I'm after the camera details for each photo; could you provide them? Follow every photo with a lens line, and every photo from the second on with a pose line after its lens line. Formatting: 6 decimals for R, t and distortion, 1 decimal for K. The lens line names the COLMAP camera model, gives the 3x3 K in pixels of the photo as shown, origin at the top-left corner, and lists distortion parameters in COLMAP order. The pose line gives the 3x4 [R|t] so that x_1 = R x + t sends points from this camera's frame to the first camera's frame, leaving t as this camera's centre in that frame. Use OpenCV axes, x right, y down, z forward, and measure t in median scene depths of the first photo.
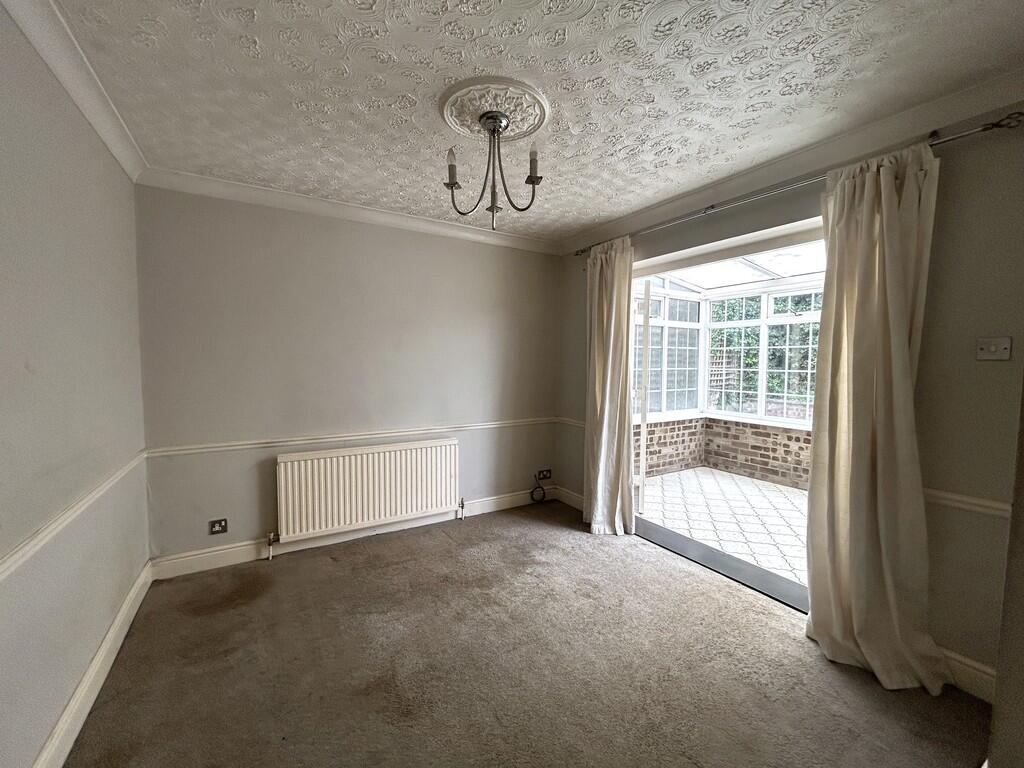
lens RADIAL K [[417.3, 0, 512.5], [0, 417.3, 382.6], [0, 0, 1]] dist [-0.003806, -0.000077]
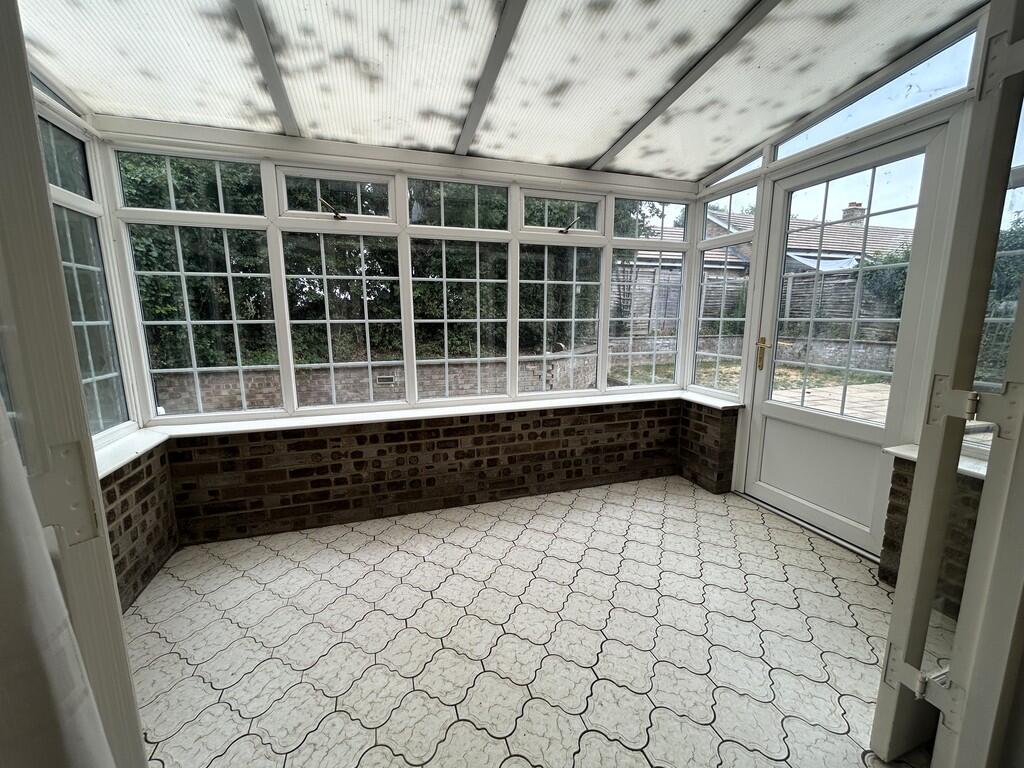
lens RADIAL K [[417.3, 0, 515.1], [0, 417.3, 386.3], [0, 0, 1]] dist [-0.003806, -0.000077]
pose [[0.236240, -0.166331, 0.957353, 0.167917], [0.056019, 0.985933, 0.157473, -0.015577], [-0.970079, 0.016429, 0.242234, 0.607821]]
